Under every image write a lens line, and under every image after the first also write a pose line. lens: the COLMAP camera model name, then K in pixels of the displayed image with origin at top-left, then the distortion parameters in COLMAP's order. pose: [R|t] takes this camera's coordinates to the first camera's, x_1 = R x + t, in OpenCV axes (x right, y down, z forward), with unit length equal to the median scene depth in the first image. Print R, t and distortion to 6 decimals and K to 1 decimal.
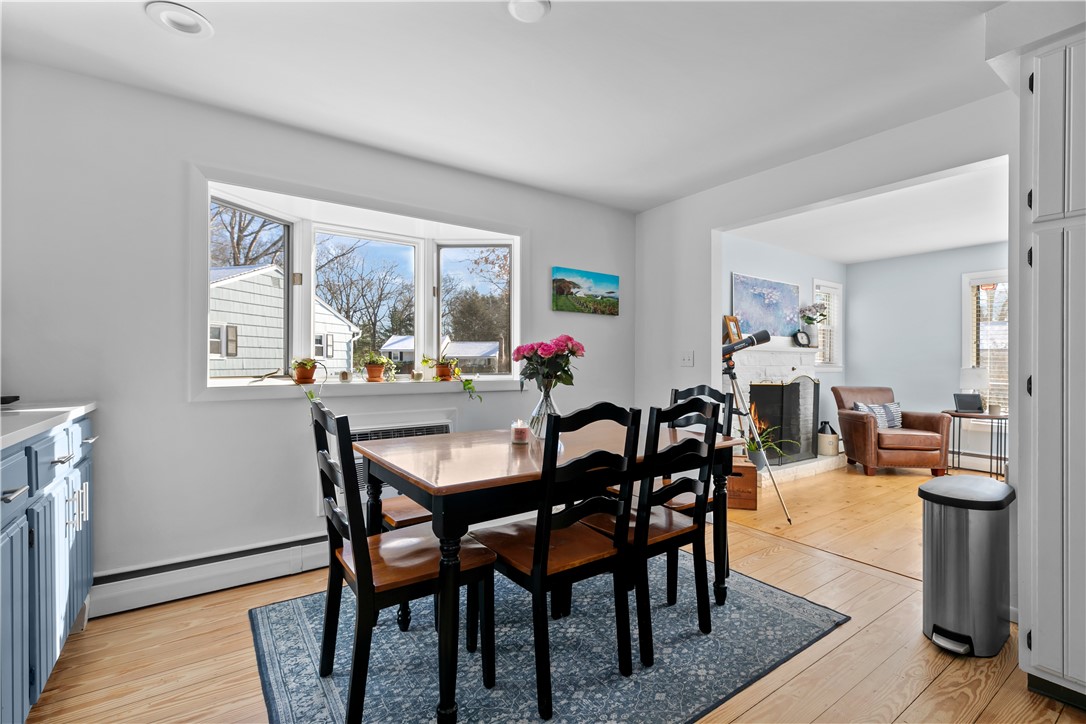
lens RADIAL K [[494.0, 0, 544.6], [0, 494.0, 363.3], [0, 0, 1]] dist [0.002274, 0.000523]
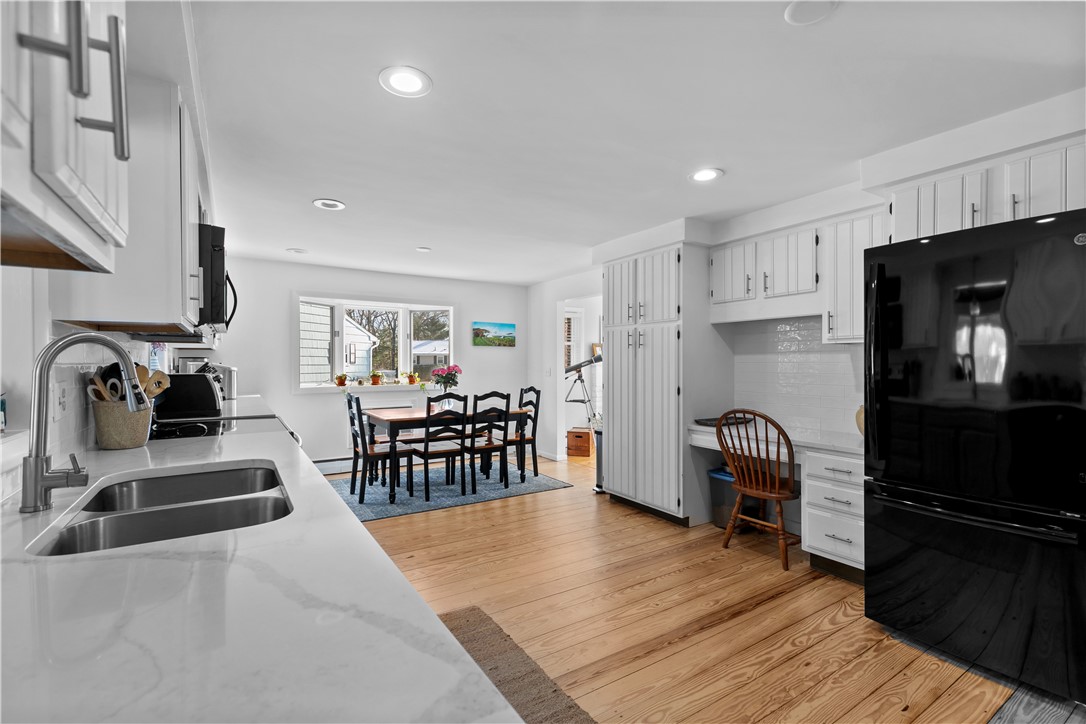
lens RADIAL K [[494.0, 0, 546.0], [0, 494.0, 367.0], [0, 0, 1]] dist [0.002274, 0.000523]
pose [[0.999303, -0.004333, -0.037065, 0.470815], [0.004513, 0.999978, 0.004790, -0.047044], [0.037043, -0.004954, 0.999301, -1.084974]]
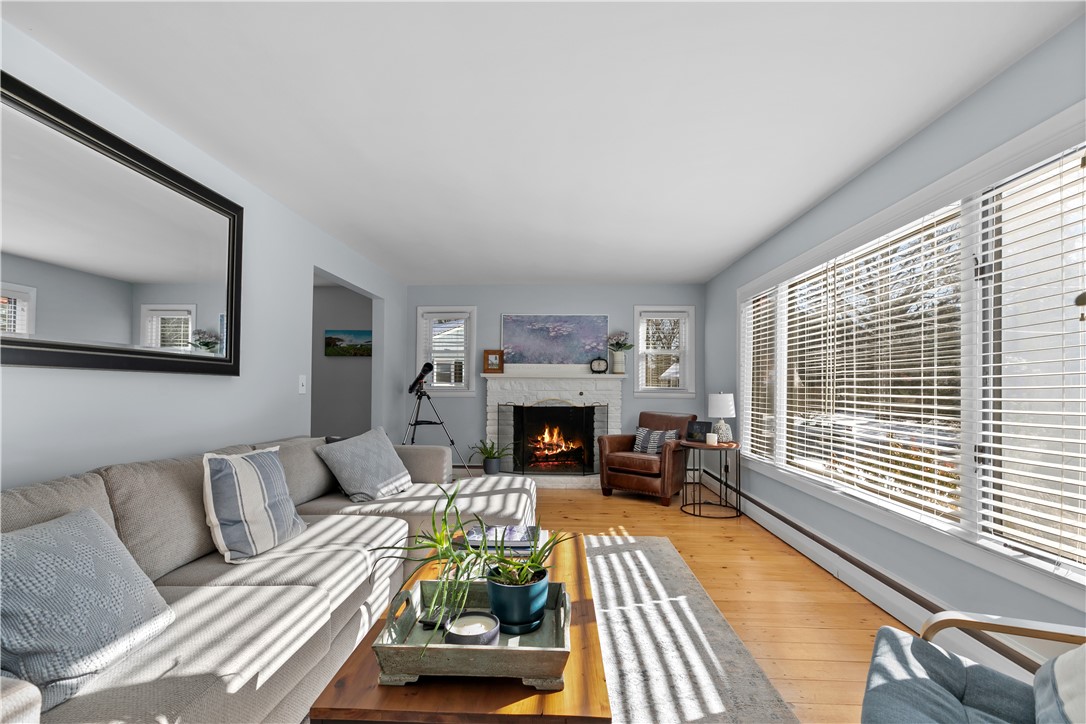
lens RADIAL K [[494.0, 0, 539.2], [0, 494.0, 367.3], [0, 0, 1]] dist [0.002274, 0.000523]
pose [[0.792375, -0.013427, -0.609886, 2.170054], [-0.003721, 0.999633, -0.026842, -0.034046], [0.610022, 0.023539, 0.792034, 0.140969]]
